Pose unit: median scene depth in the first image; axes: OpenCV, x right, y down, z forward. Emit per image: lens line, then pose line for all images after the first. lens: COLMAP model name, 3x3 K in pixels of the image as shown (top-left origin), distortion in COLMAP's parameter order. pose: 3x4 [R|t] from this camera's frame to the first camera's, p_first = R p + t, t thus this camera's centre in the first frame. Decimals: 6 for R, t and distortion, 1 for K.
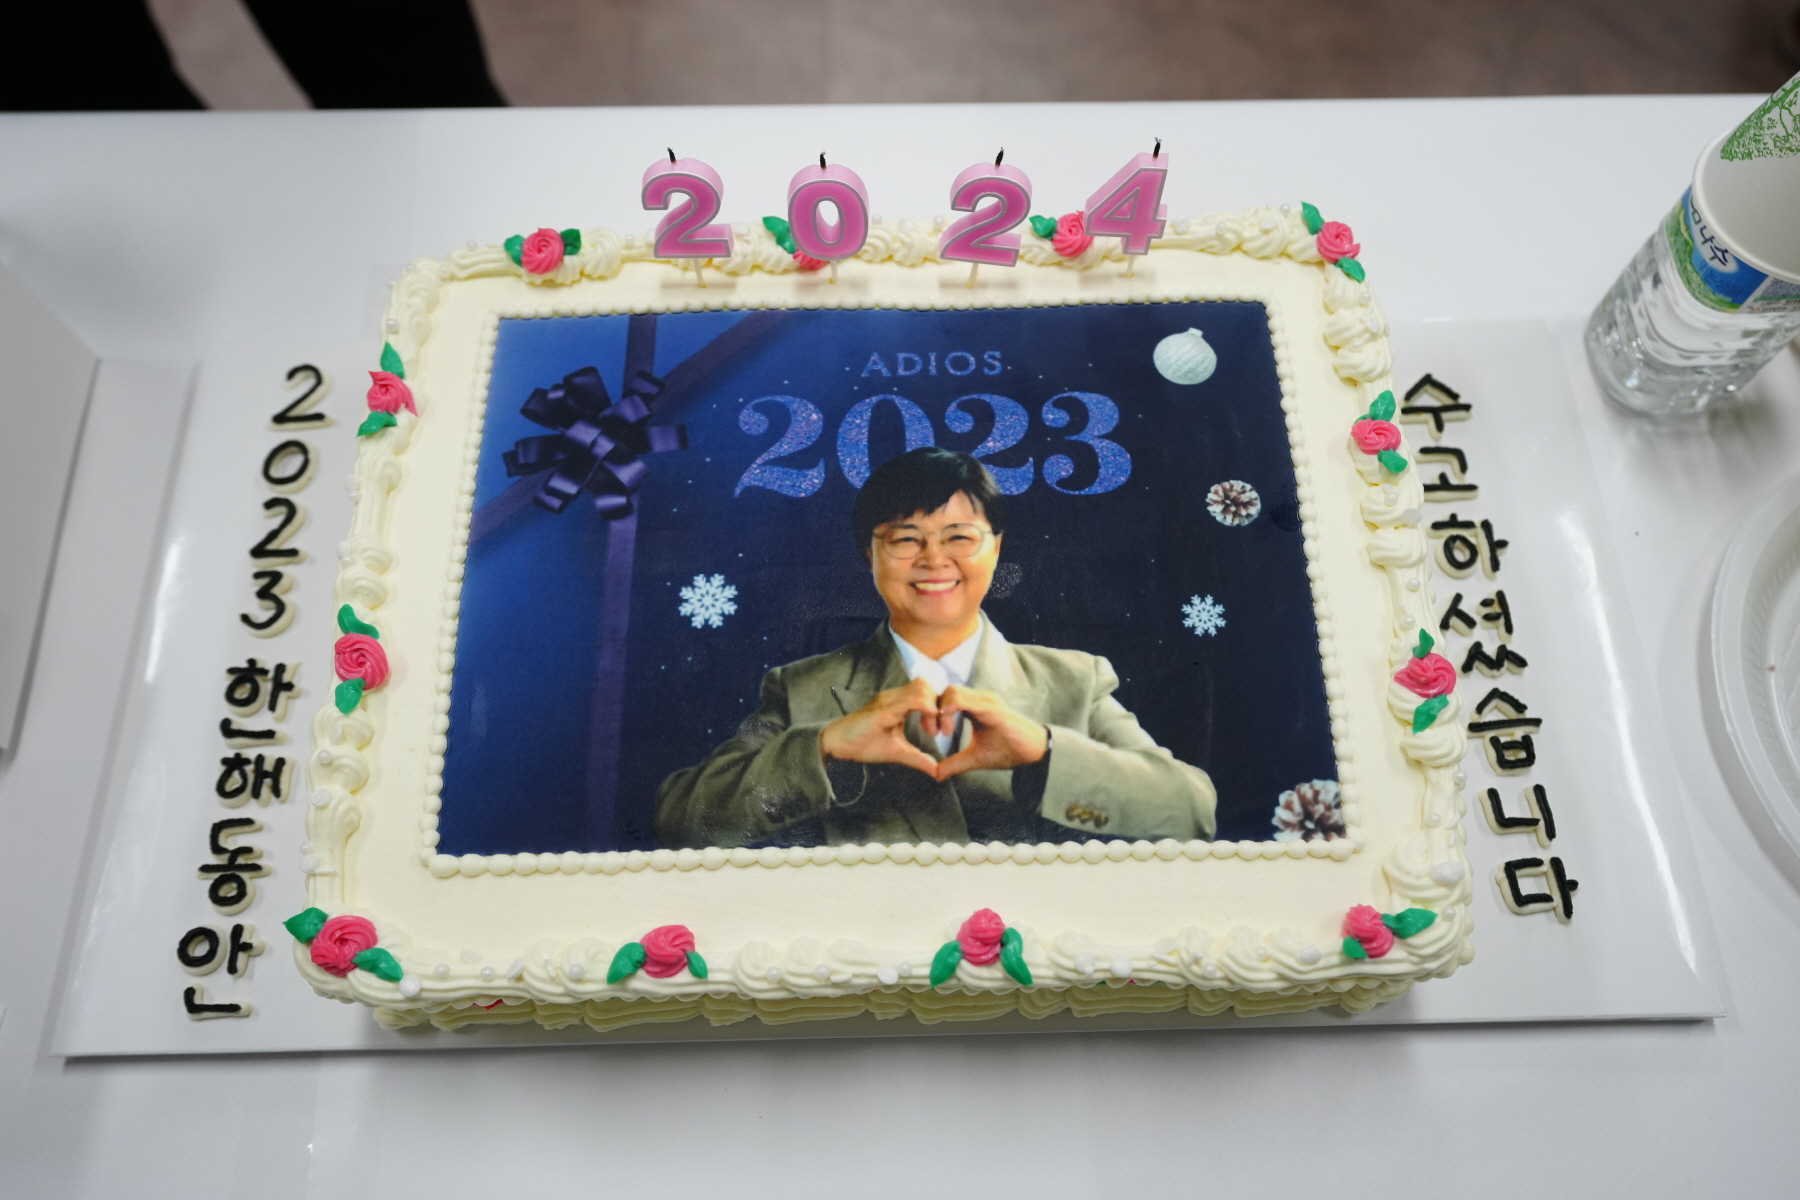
lens RADIAL K [[1332.4, 0, 900.0], [0, 1332.4, 600.0], [0, 0, 1]] dist [0.005181, 0.000610]
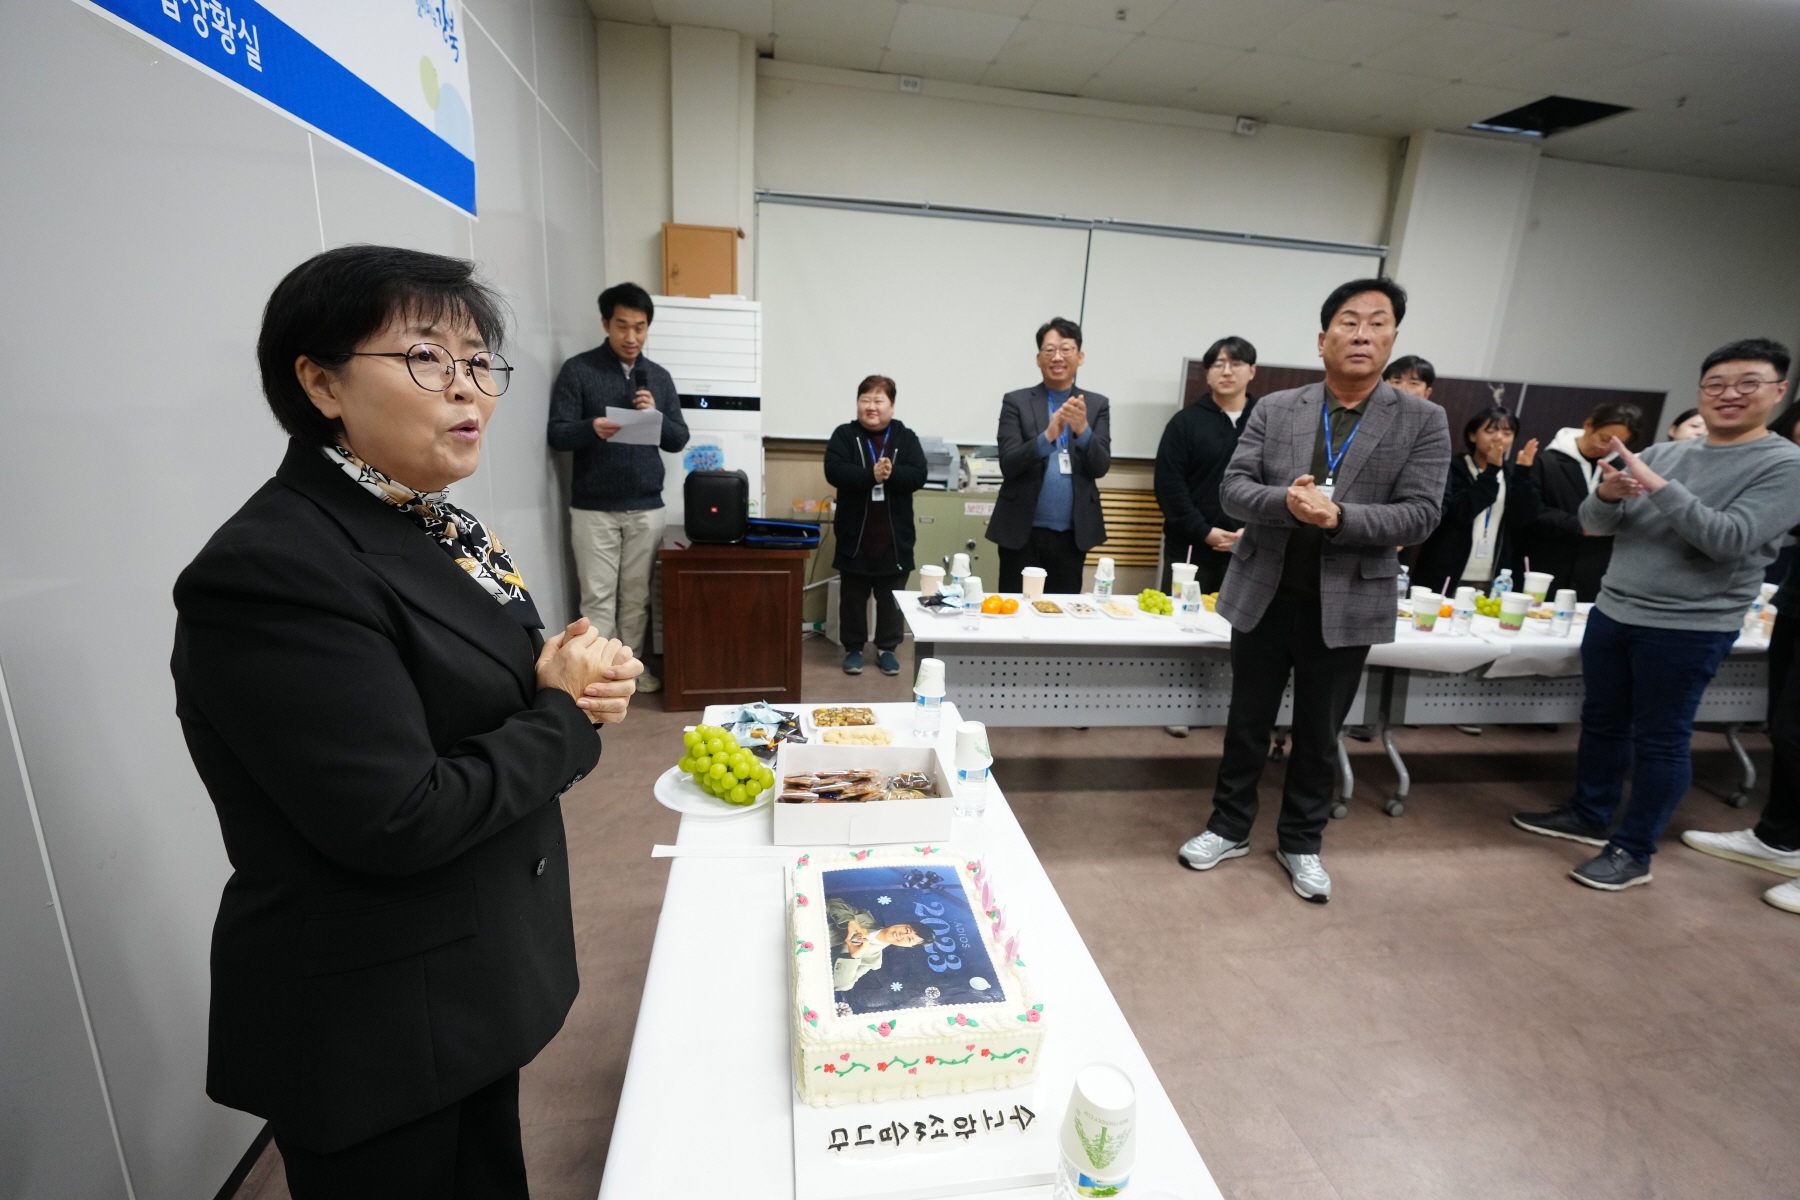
lens RADIAL K [[803.9, 0, 900.0], [0, 803.9, 600.0], [0, 0, 1]] dist [-0.011433, 0.005145]
pose [[0.128553, 0.253799, -0.958676, 1.957390], [-0.928232, 0.371075, -0.026233, -0.314709], [0.349082, 0.893247, 0.283288, -0.523131]]
